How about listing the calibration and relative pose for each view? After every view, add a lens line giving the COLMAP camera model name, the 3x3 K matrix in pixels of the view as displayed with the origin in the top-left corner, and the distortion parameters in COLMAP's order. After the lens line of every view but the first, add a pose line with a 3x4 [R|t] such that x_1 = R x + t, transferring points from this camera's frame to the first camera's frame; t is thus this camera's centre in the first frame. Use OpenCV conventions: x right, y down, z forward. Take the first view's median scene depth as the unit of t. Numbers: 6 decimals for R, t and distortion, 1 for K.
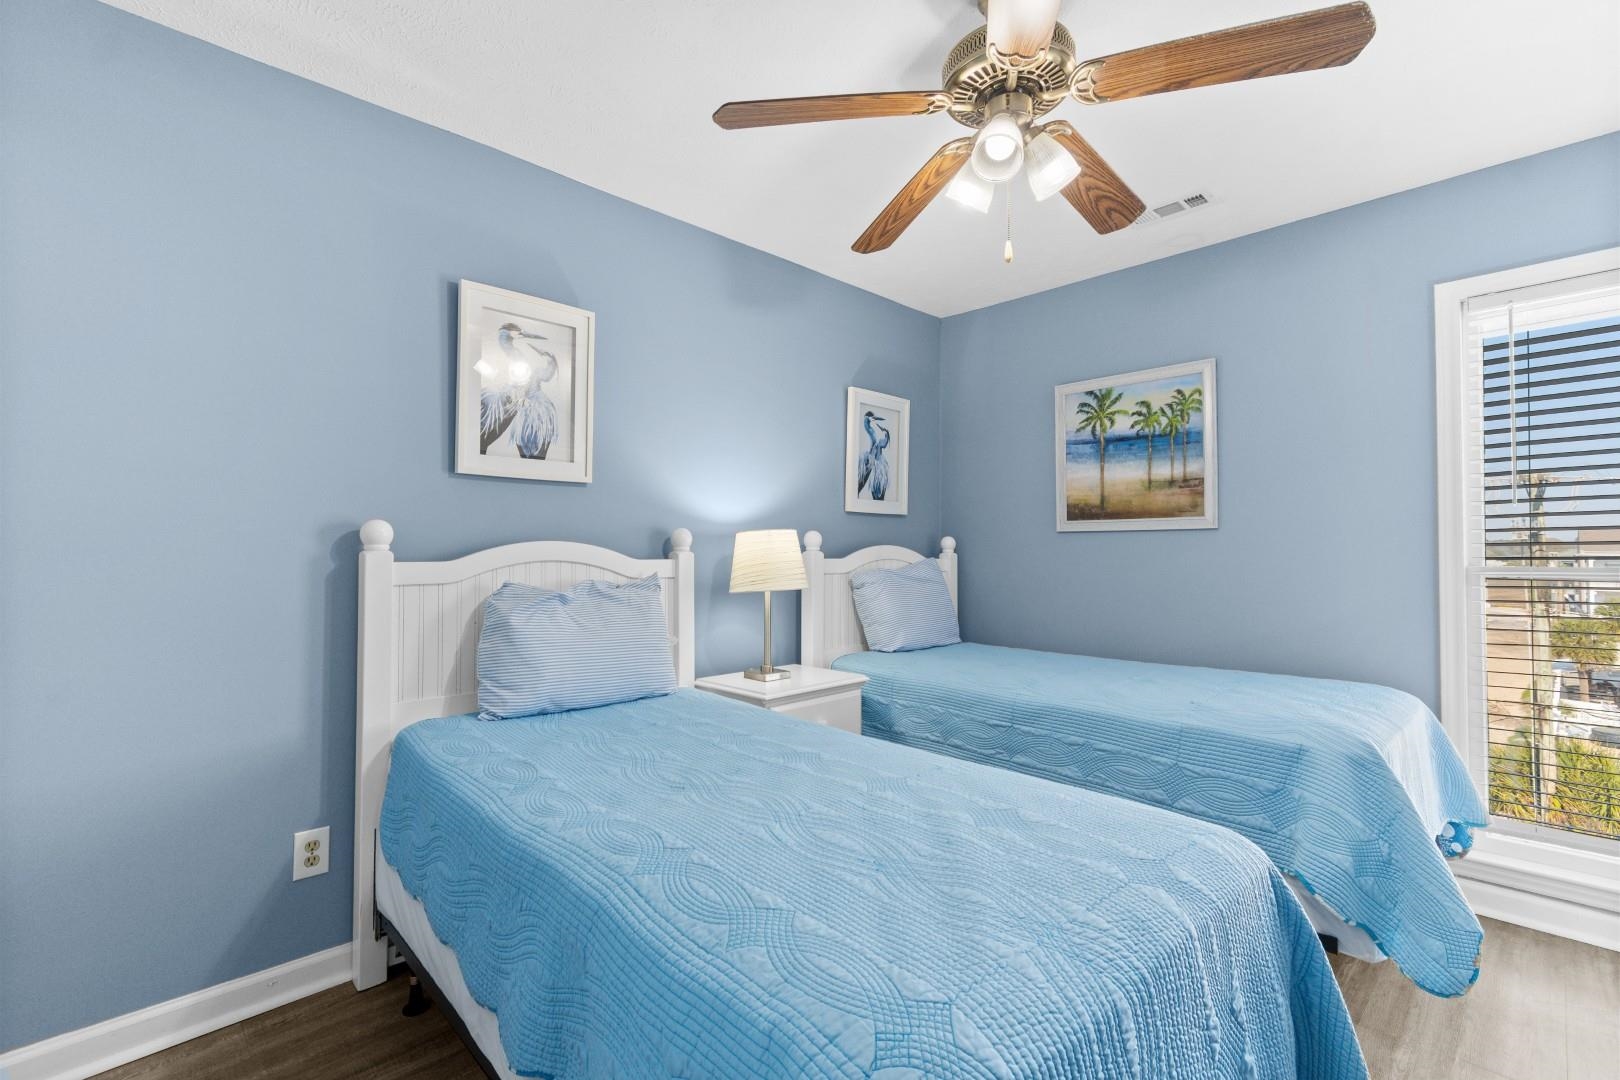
lens RADIAL K [[712.8, 0, 821.2], [0, 712.8, 541.7], [0, 0, 1]] dist [0.006476, -0.001418]
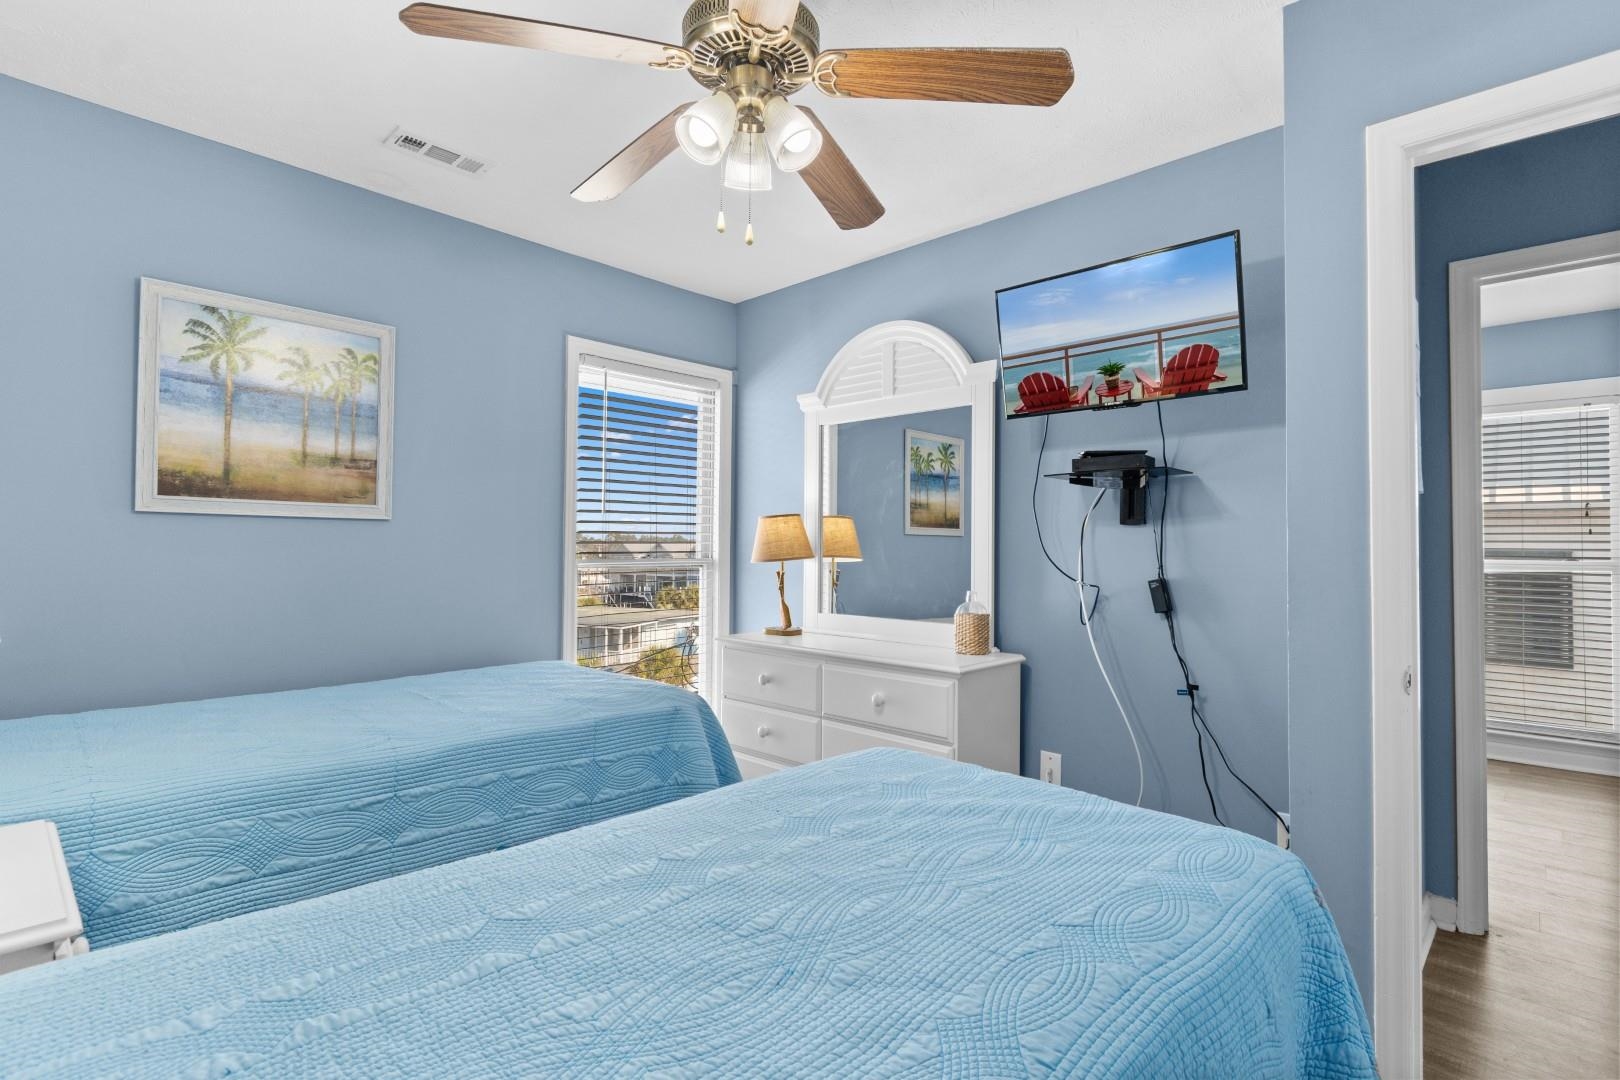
lens RADIAL K [[762.7, 0, 798.7], [0, 762.7, 537.8], [0, 0, 1]] dist [0.004970, -0.002023]
pose [[-0.019114, 0.015744, 0.999693, -0.384127], [-0.023073, 0.999603, -0.016183, 0.007075], [-0.999551, -0.023375, -0.018743, 0.488426]]
